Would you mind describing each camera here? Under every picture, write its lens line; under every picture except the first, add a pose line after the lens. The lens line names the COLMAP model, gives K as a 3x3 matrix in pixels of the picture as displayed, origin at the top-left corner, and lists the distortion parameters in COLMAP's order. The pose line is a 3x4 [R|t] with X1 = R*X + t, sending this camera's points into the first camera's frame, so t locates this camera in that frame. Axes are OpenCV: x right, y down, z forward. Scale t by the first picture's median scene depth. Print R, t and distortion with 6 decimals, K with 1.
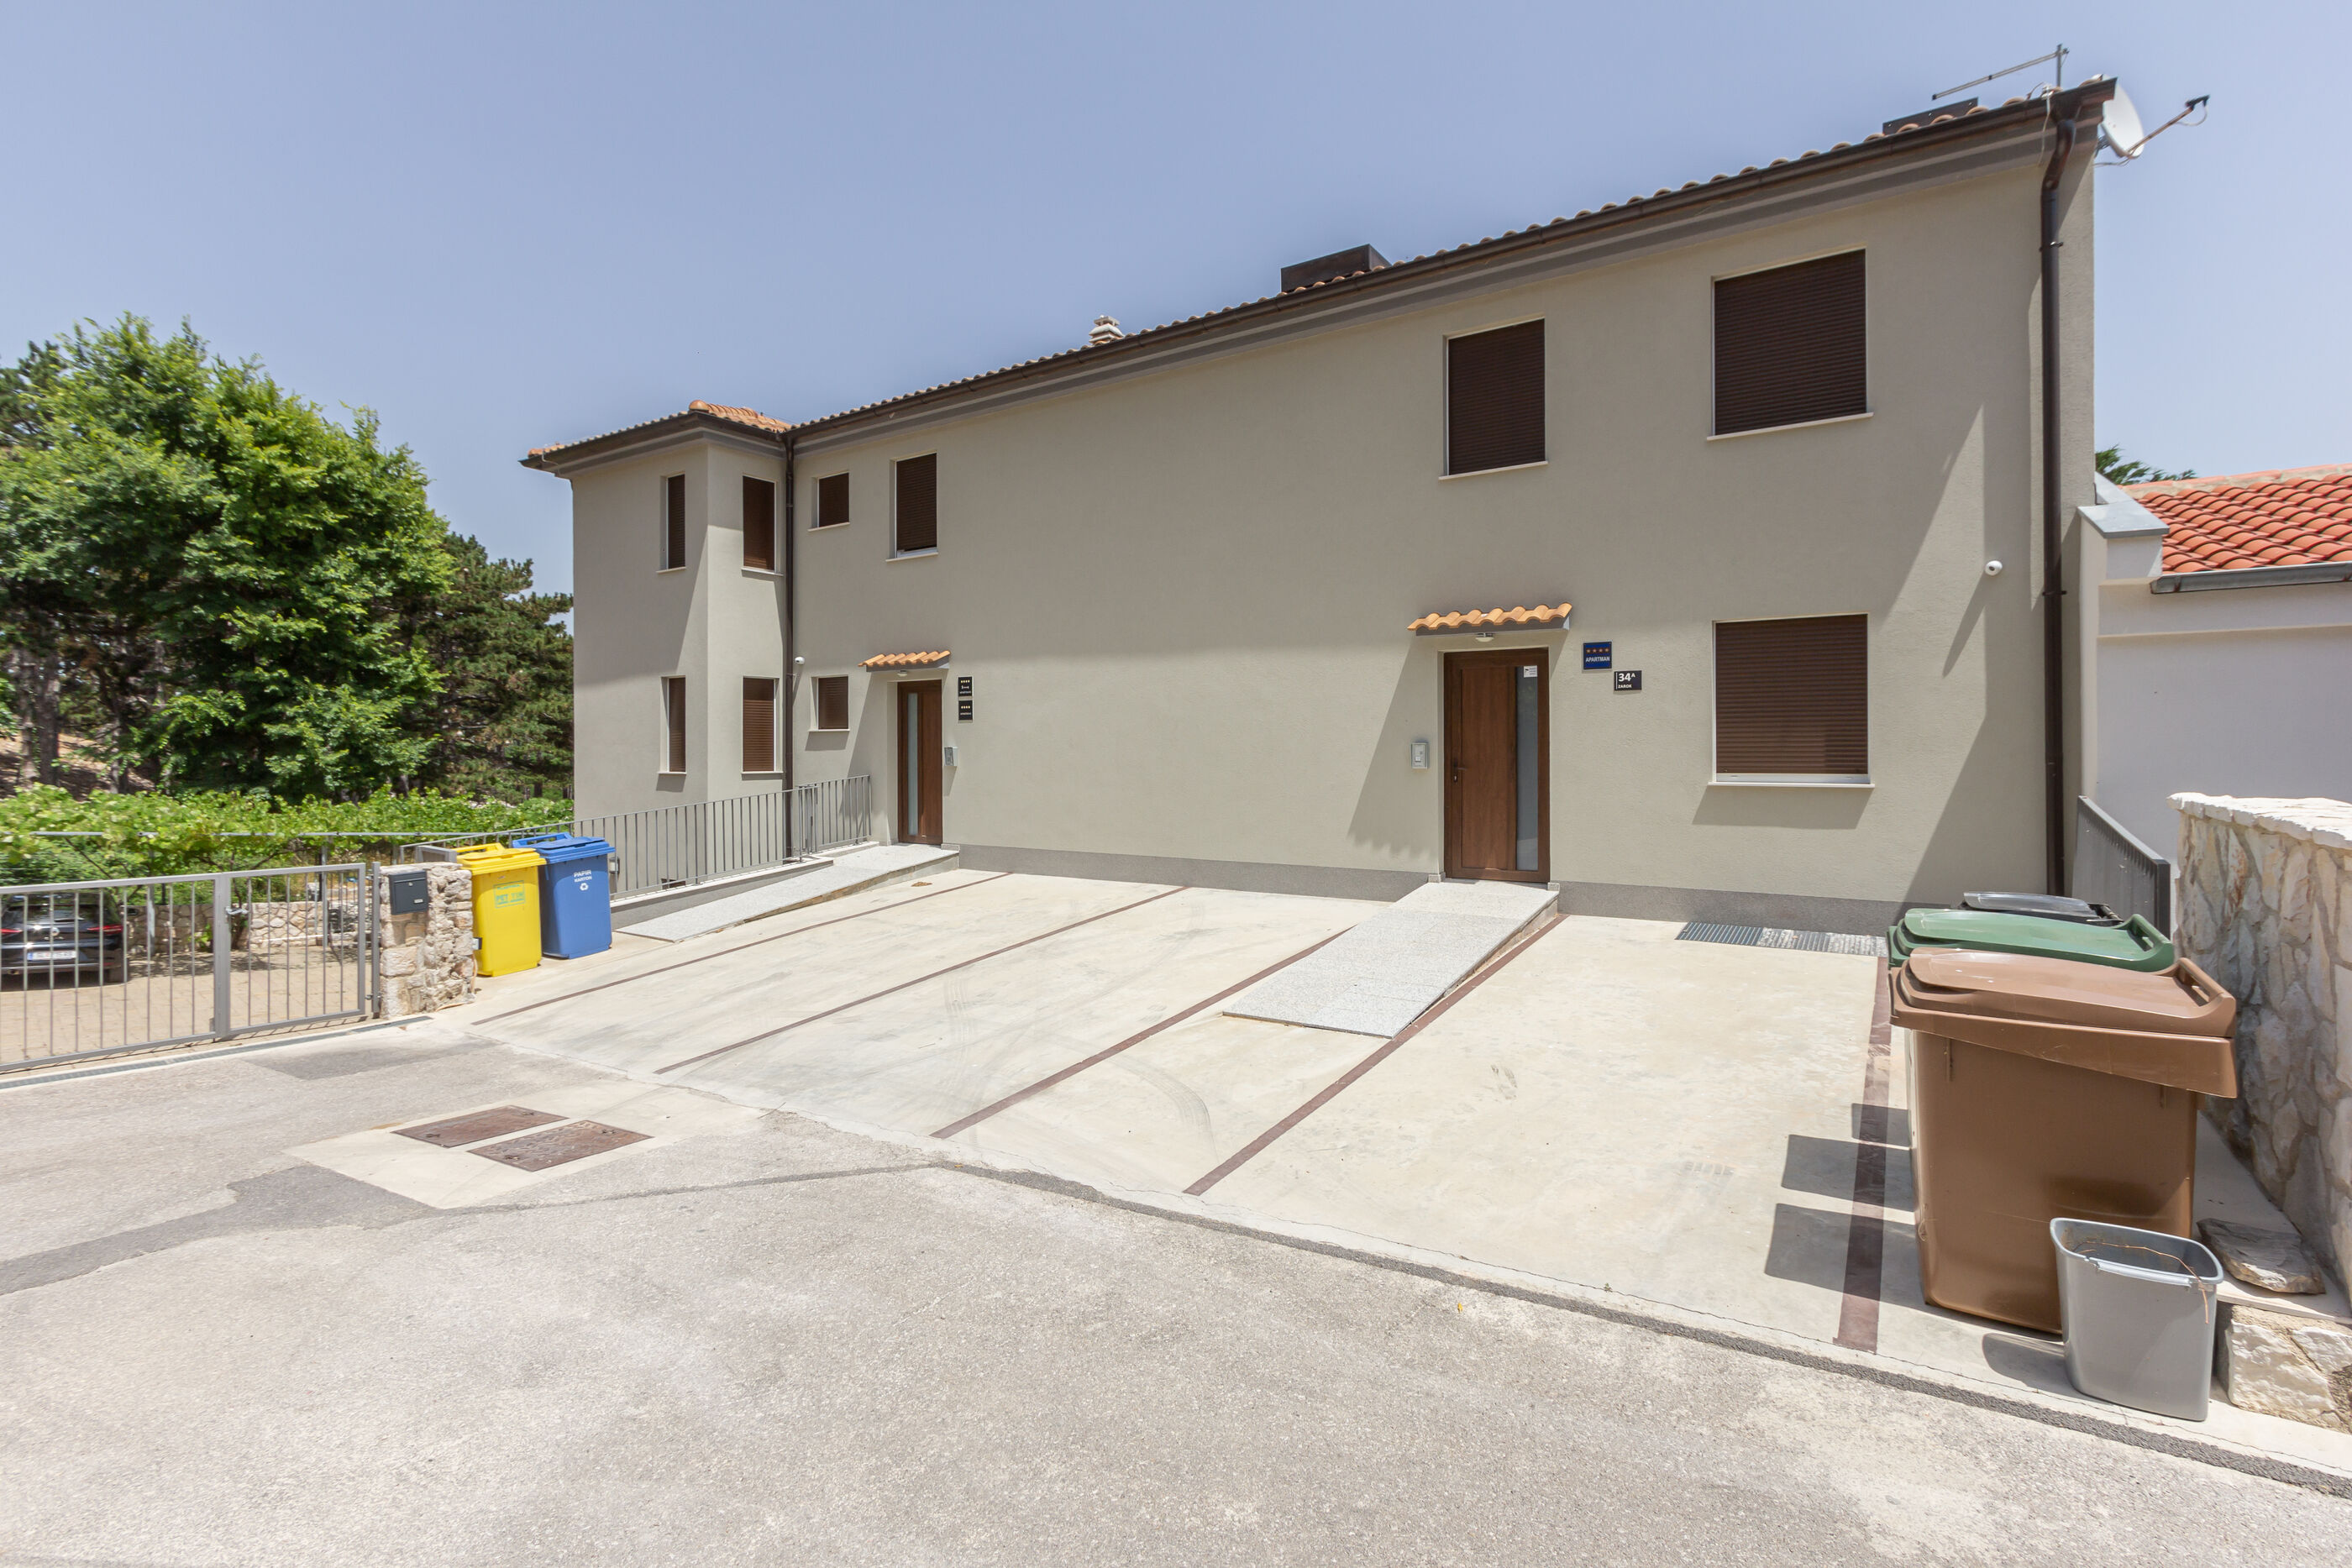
lens RADIAL K [[1086.3, 0, 1171.8], [0, 1086.3, 739.1], [0, 0, 1]] dist [-0.001149, -0.000461]
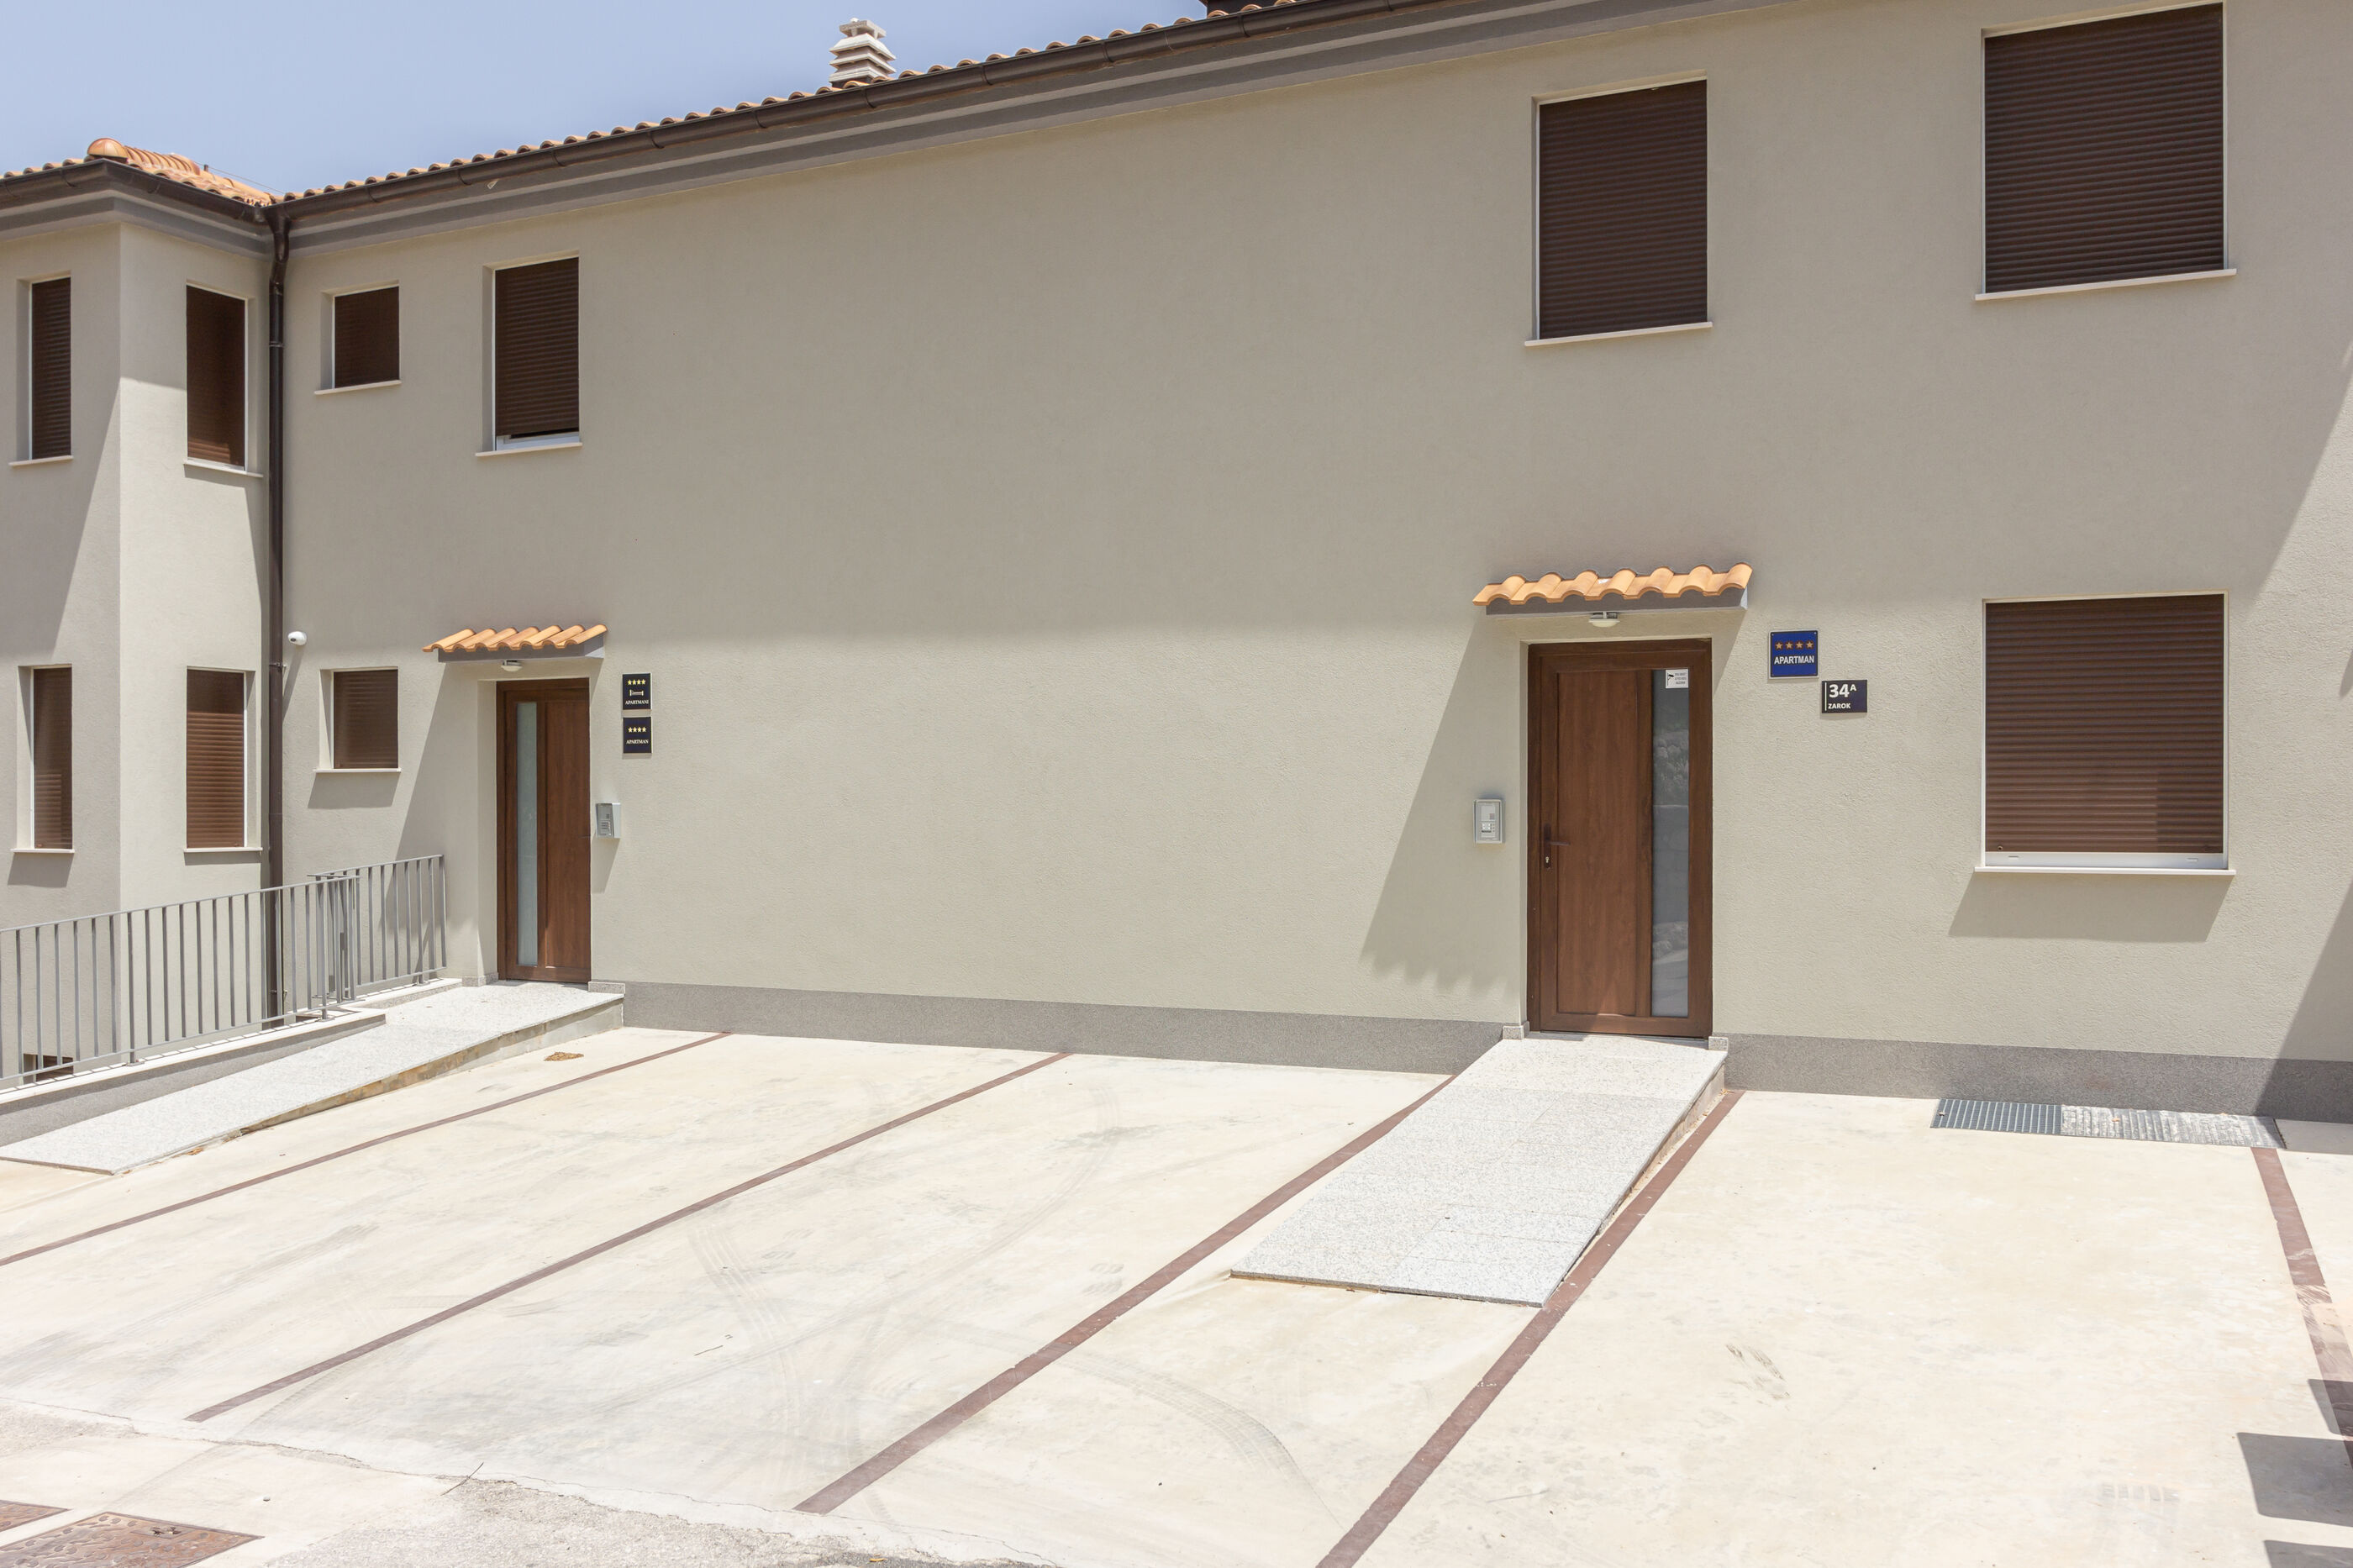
lens RADIAL K [[1948.5, 0, 1171.7], [0, 1948.5, 802.5], [0, 0, 1]] dist [-0.000209, -0.028105]
pose [[0.988755, 0.003152, 0.149510, -0.100802], [-0.004329, 0.999962, 0.007547, -0.001962], [-0.149481, -0.008109, 0.988731, -0.004008]]
